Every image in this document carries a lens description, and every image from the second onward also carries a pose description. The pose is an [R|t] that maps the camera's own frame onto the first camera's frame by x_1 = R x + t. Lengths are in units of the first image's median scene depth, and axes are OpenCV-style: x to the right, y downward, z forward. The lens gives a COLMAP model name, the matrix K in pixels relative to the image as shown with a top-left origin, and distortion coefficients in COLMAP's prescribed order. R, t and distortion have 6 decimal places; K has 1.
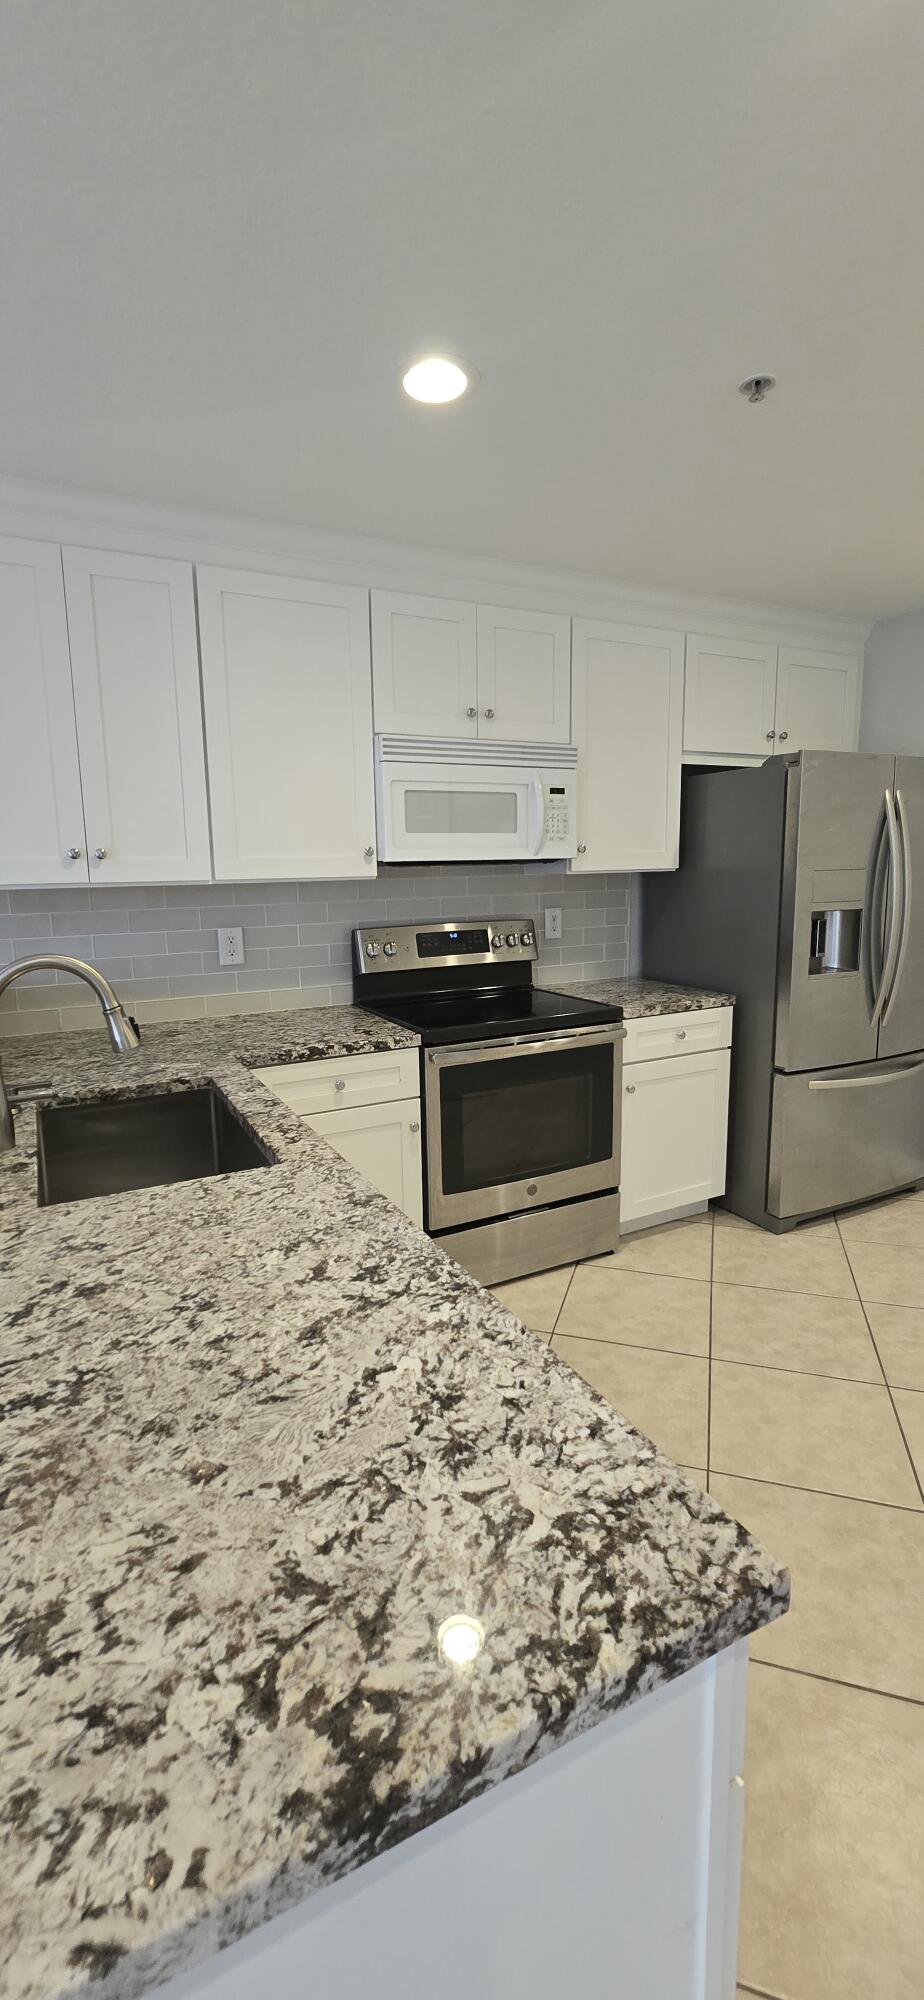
lens RADIAL K [[831.7, 0, 491.5], [0, 831.7, 1005.5], [0, 0, 1]] dist [-0.000735, -0.000494]
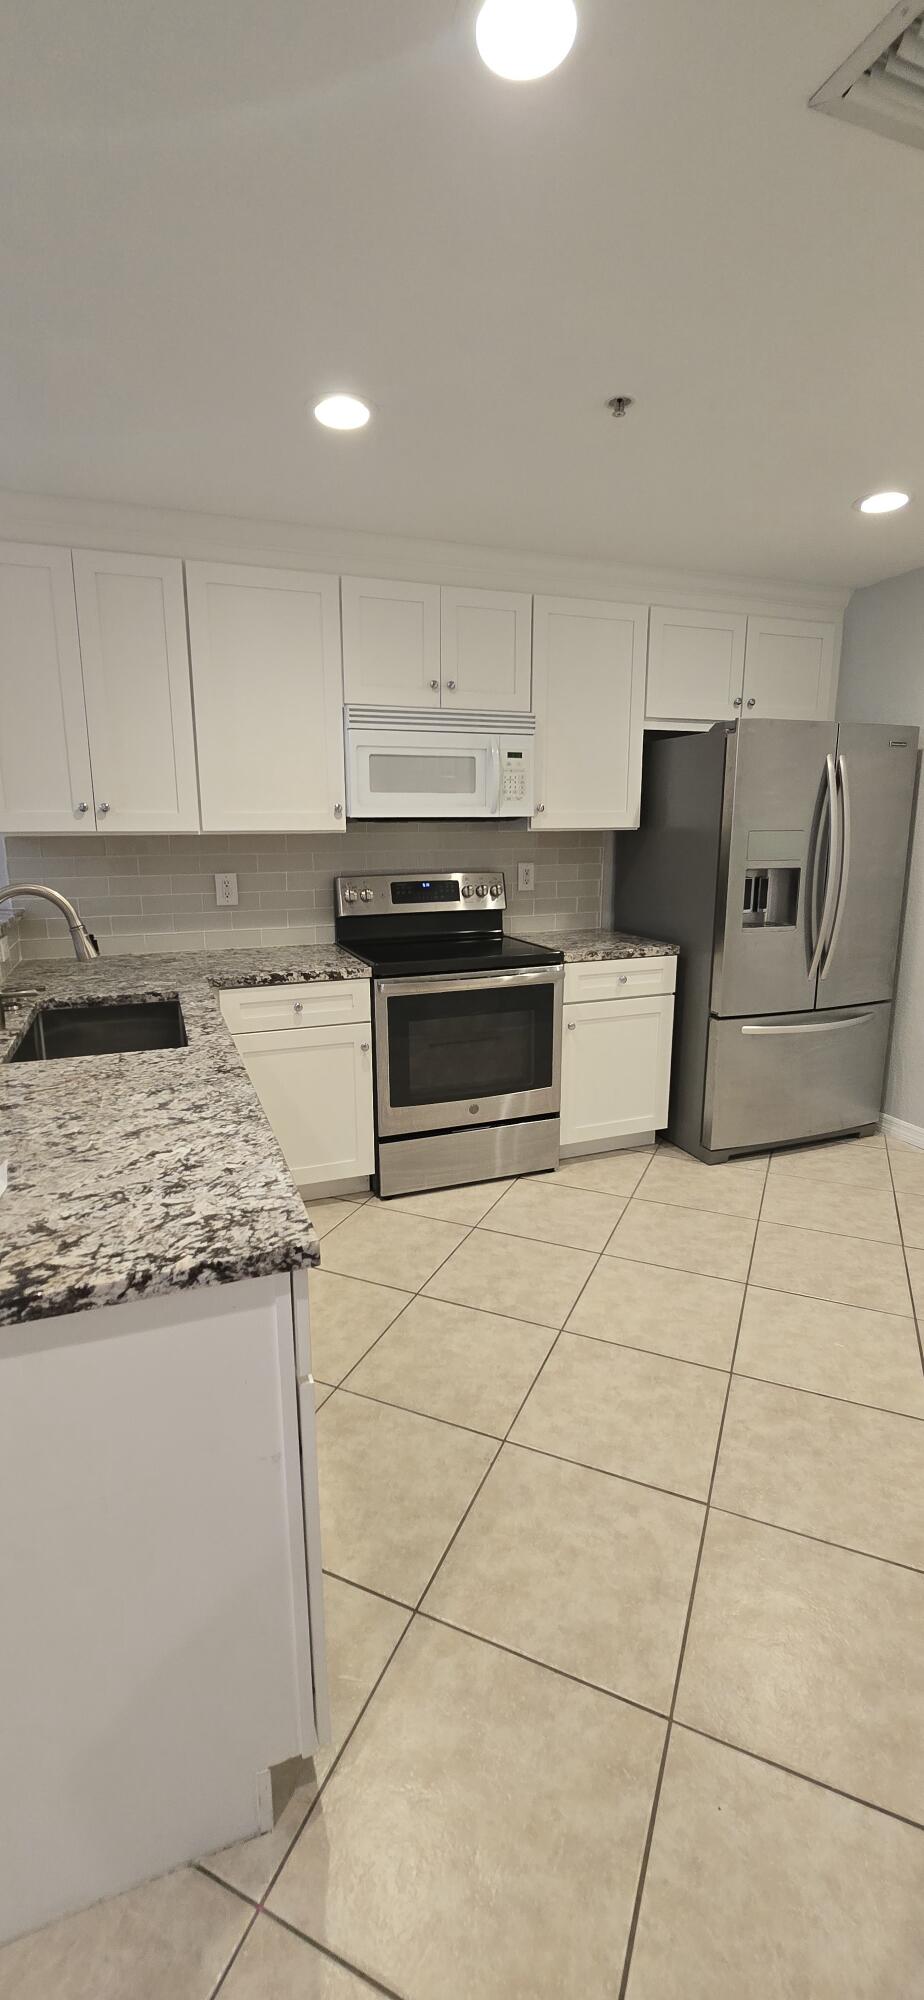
lens RADIAL K [[810.8, 0, 462.0], [0, 810.8, 1000.0], [0, 0, 1]] dist [-0.003167, -0.000542]
pose [[0.993737, 0.035491, -0.105960, 0.156061], [-0.030607, 0.998408, 0.047371, 0.021654], [0.107473, -0.043831, 0.993241, -0.109504]]
